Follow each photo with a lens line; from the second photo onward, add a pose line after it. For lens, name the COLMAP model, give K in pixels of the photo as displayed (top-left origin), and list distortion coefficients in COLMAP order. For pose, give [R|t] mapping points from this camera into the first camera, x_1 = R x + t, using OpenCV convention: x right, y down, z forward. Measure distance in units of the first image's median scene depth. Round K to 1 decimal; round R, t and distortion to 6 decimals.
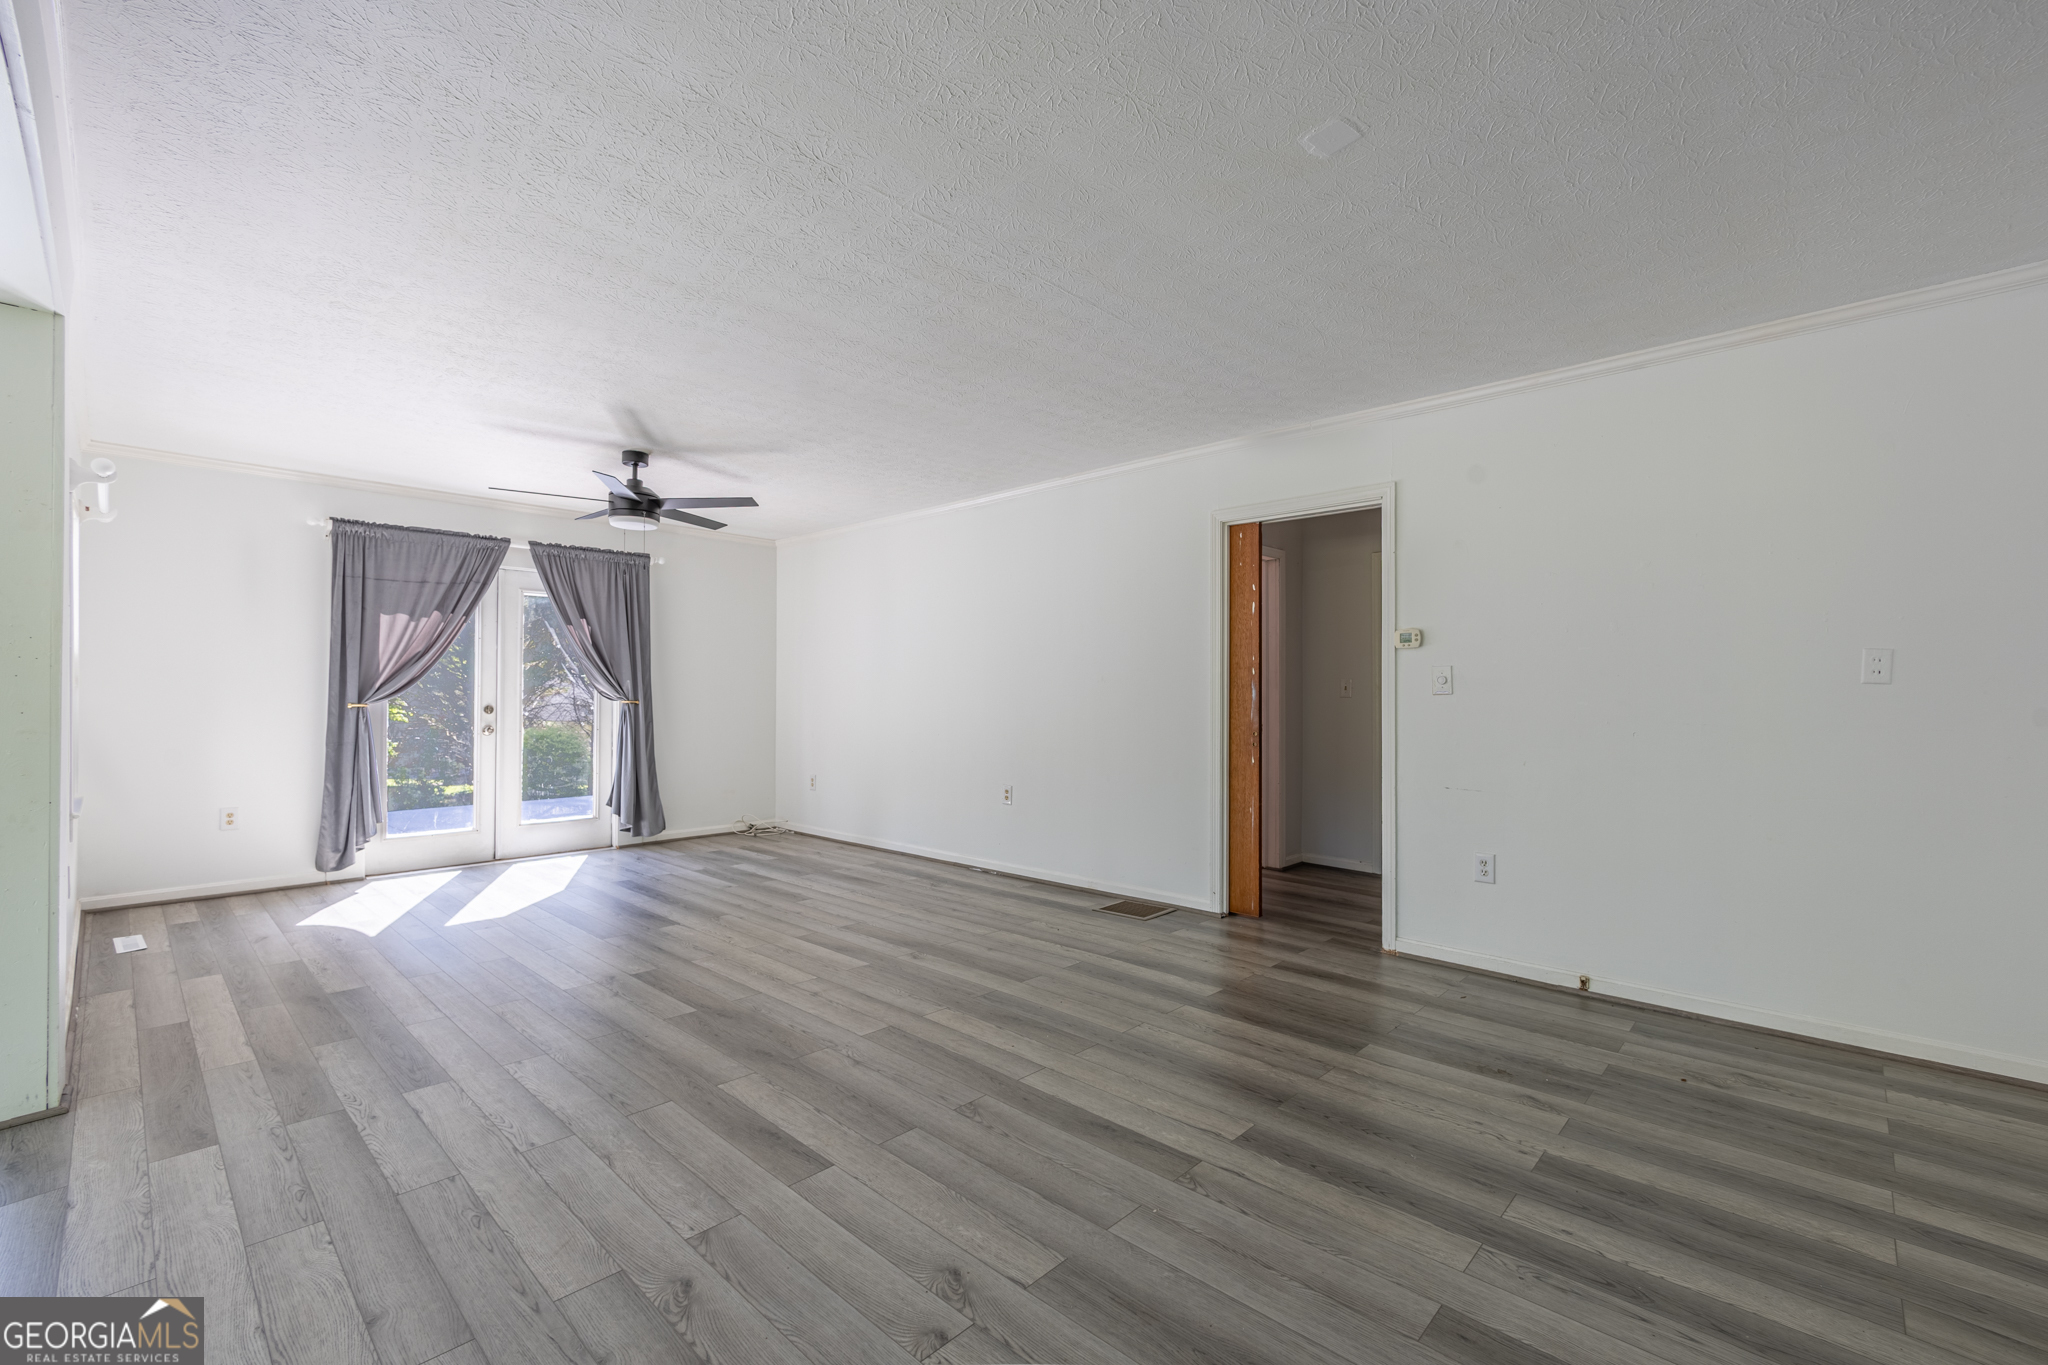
lens RADIAL K [[867.7, 0, 1024.7], [0, 867.7, 686.3], [0, 0, 1]] dist [-0.004306, 0.000344]
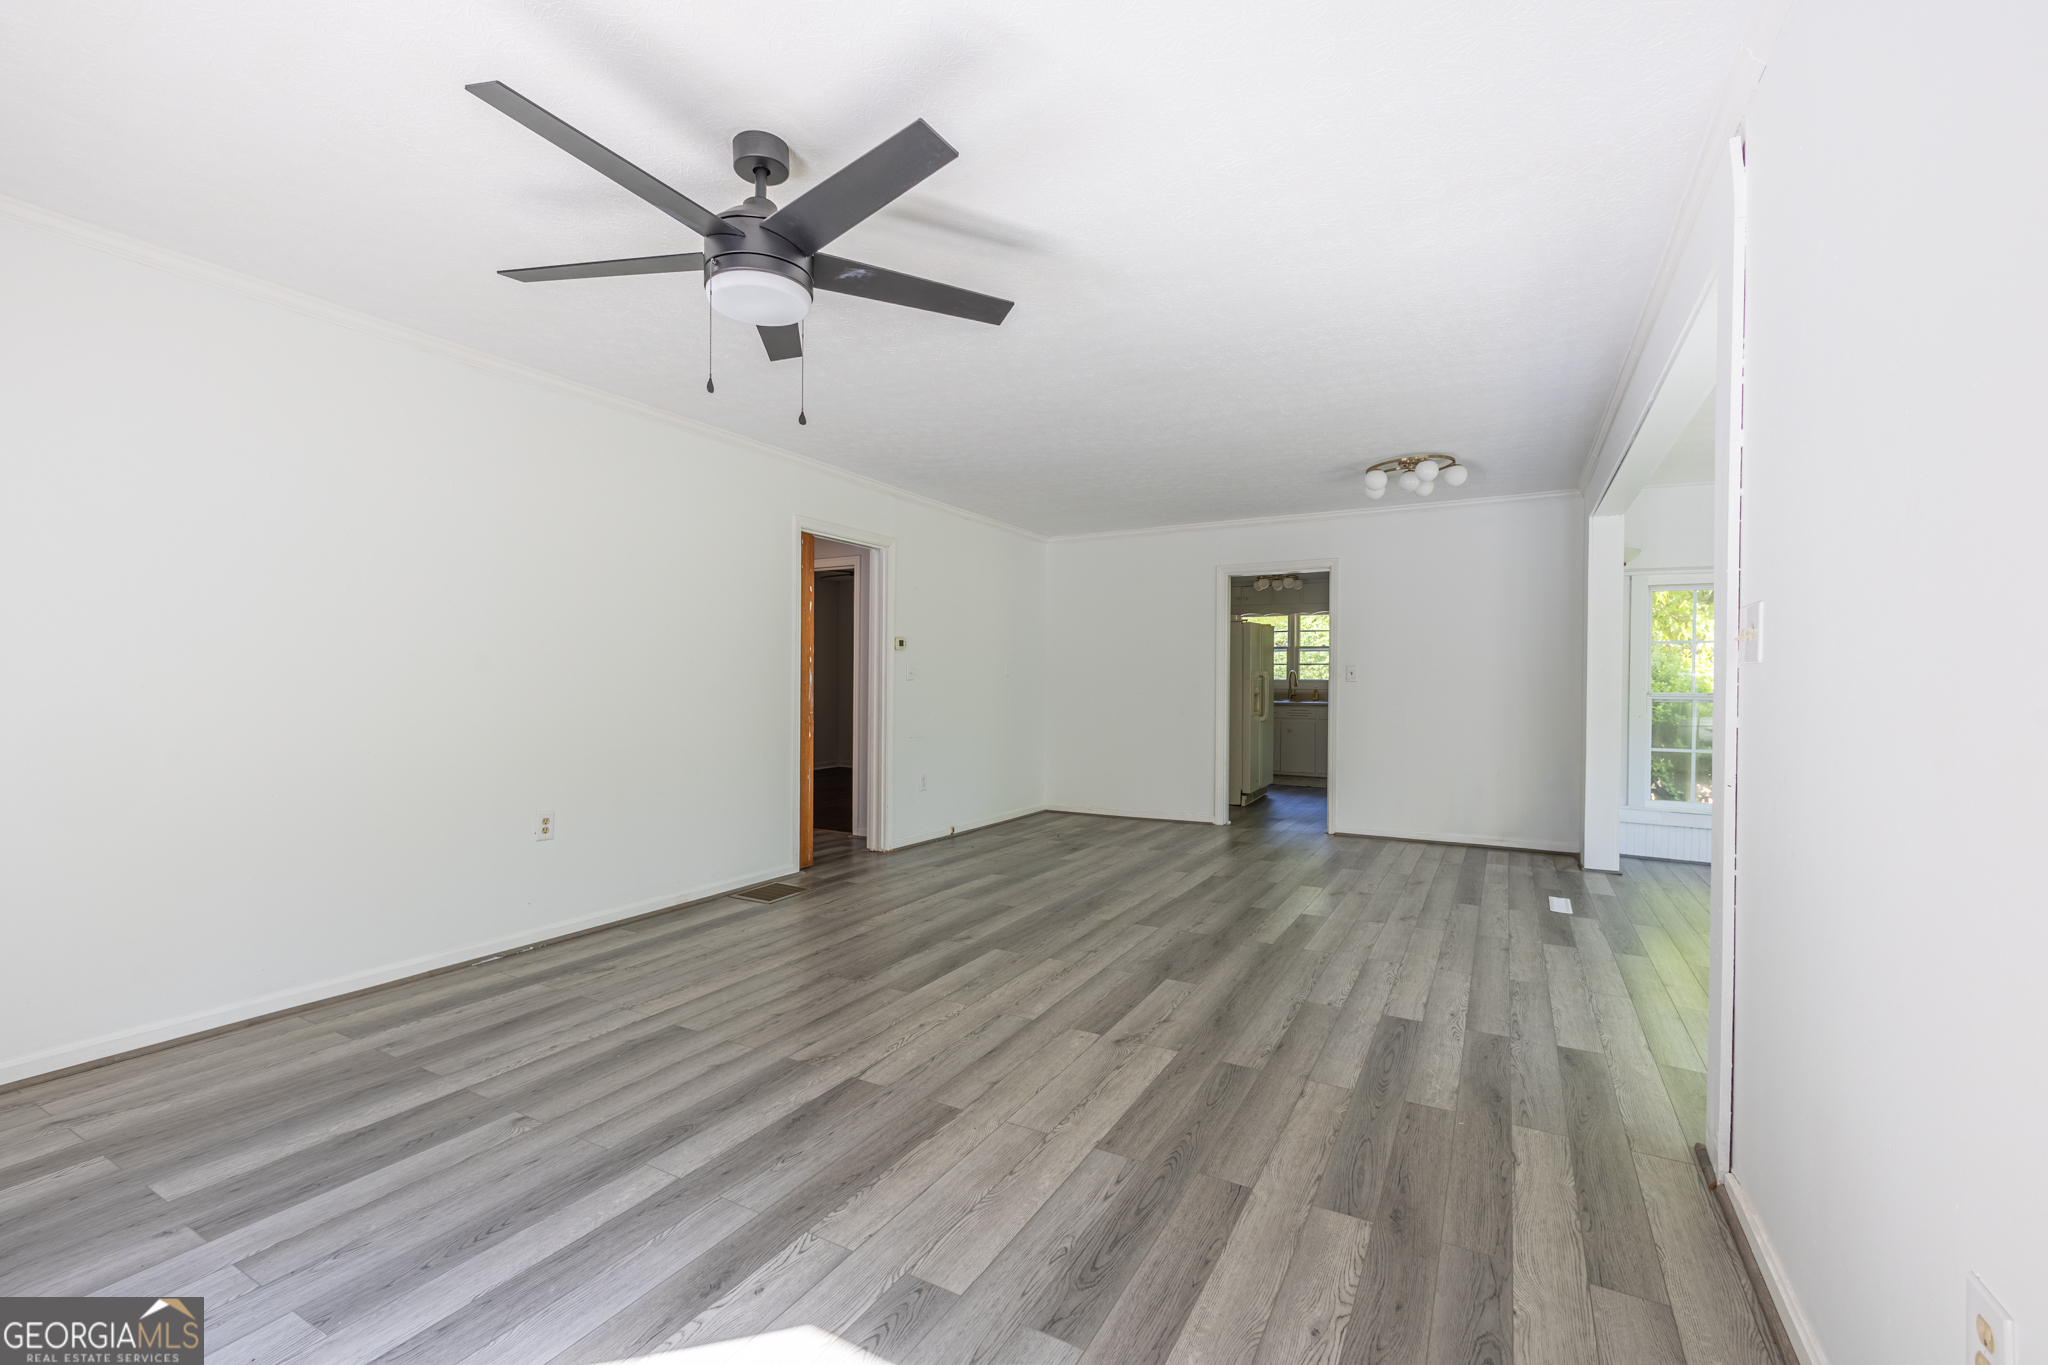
lens RADIAL K [[867.7, 0, 1028.2], [0, 867.7, 686.4], [0, 0, 1]] dist [-0.004306, 0.000344]
pose [[-0.250103, -0.007318, 0.968191, -1.227453], [-0.015515, 0.999873, 0.003550, 0.014378], [-0.968095, -0.014133, -0.250185, 1.296774]]
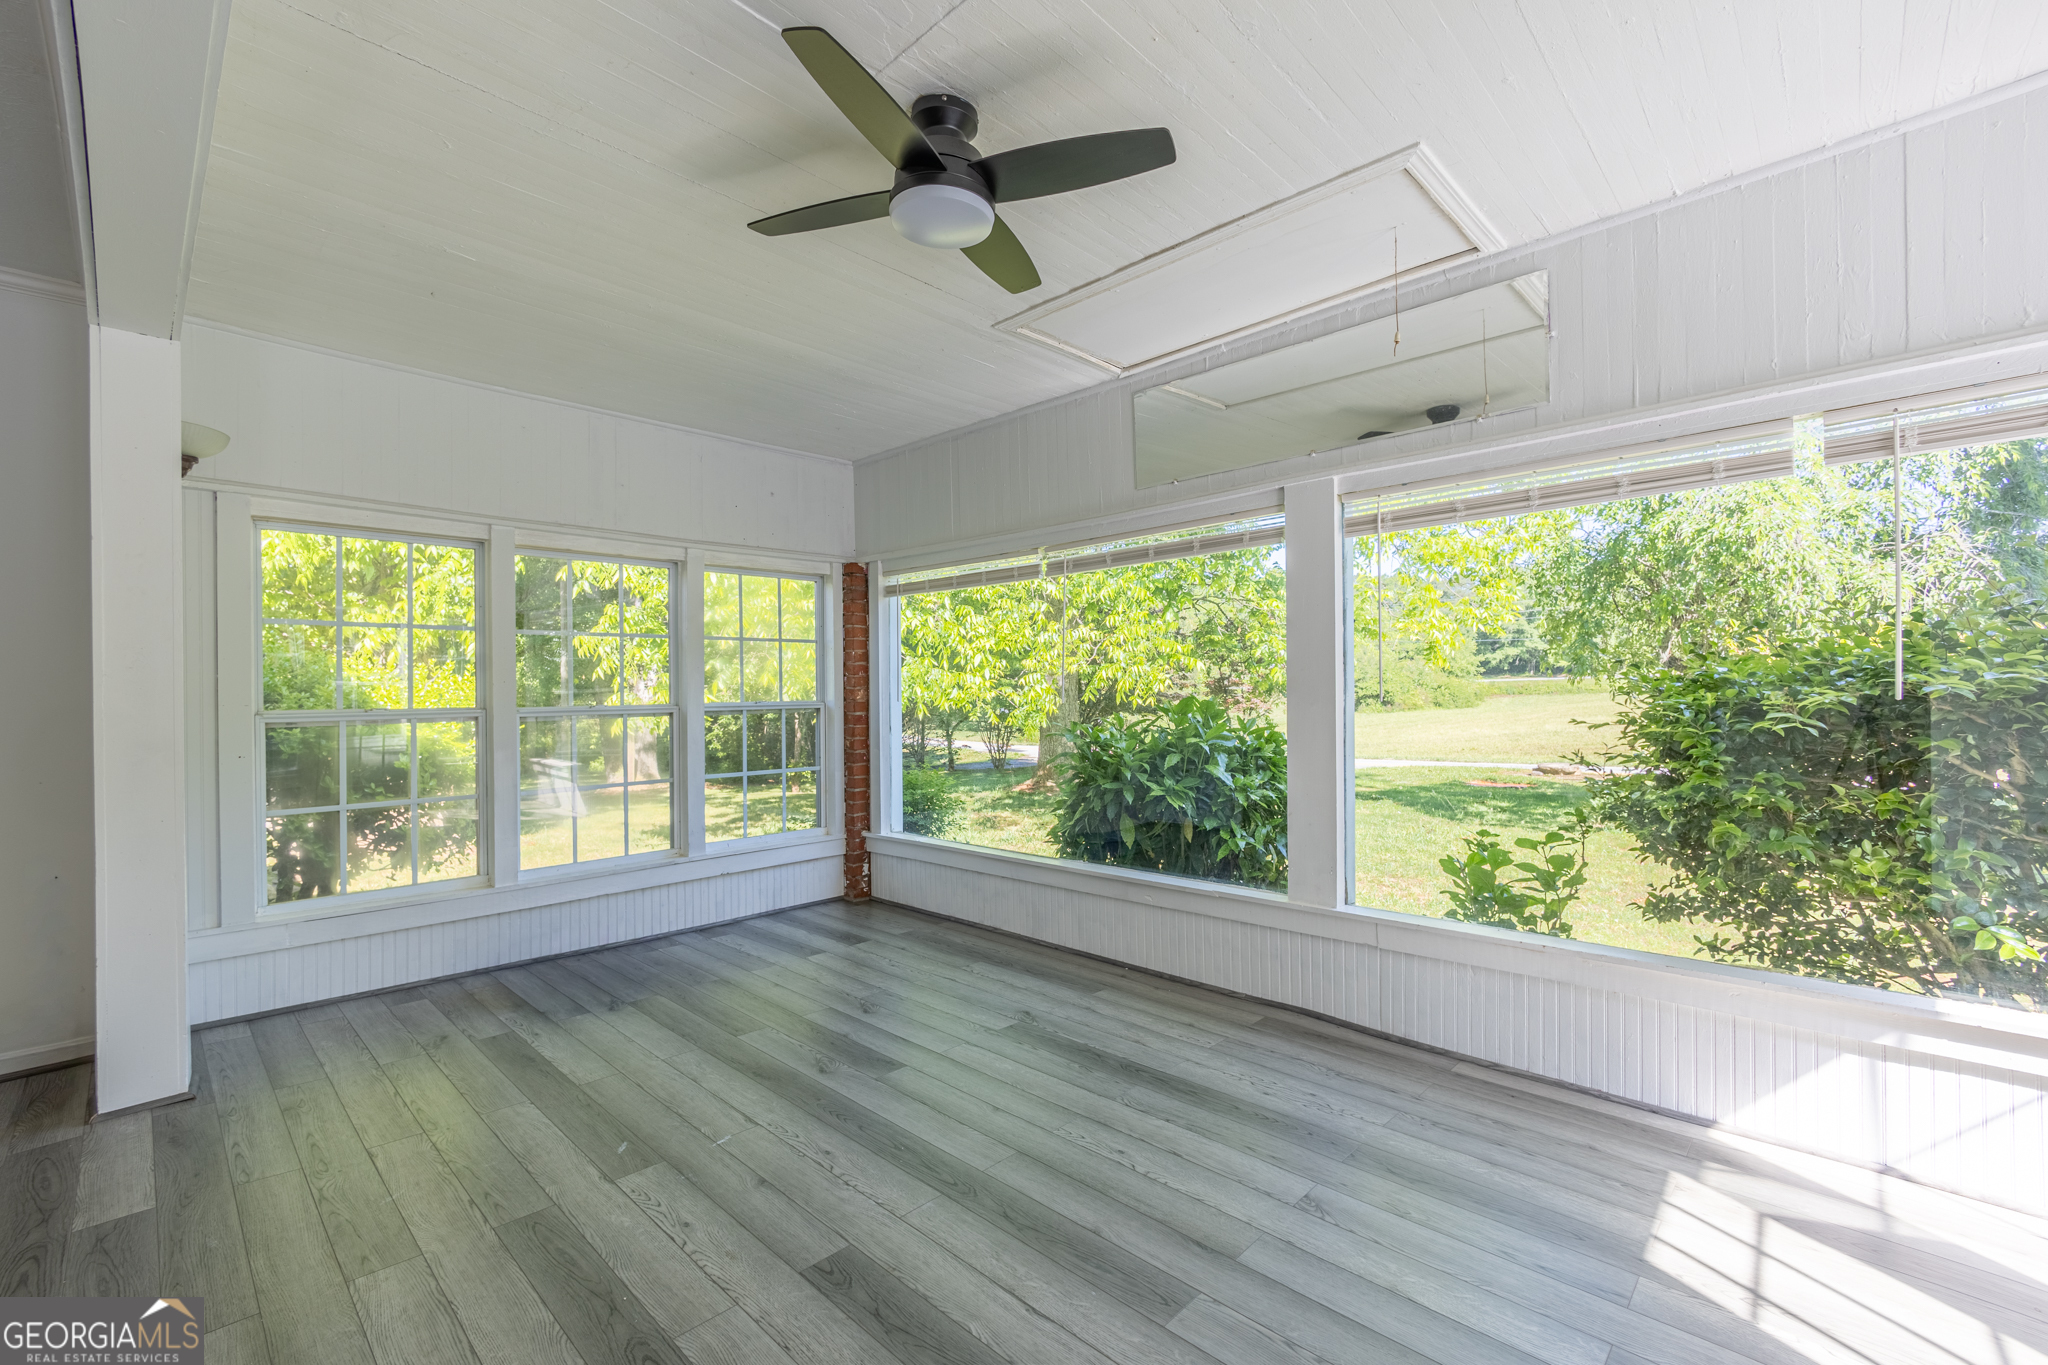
lens RADIAL K [[867.7, 0, 1024.2], [0, 867.7, 691.5], [0, 0, 1]] dist [-0.004306, 0.000344]
pose [[-0.999906, 0.010435, 0.008886, -0.725868], [0.010393, 0.999934, -0.004796, 0.003396], [-0.008935, -0.004703, -0.999949, 0.623611]]
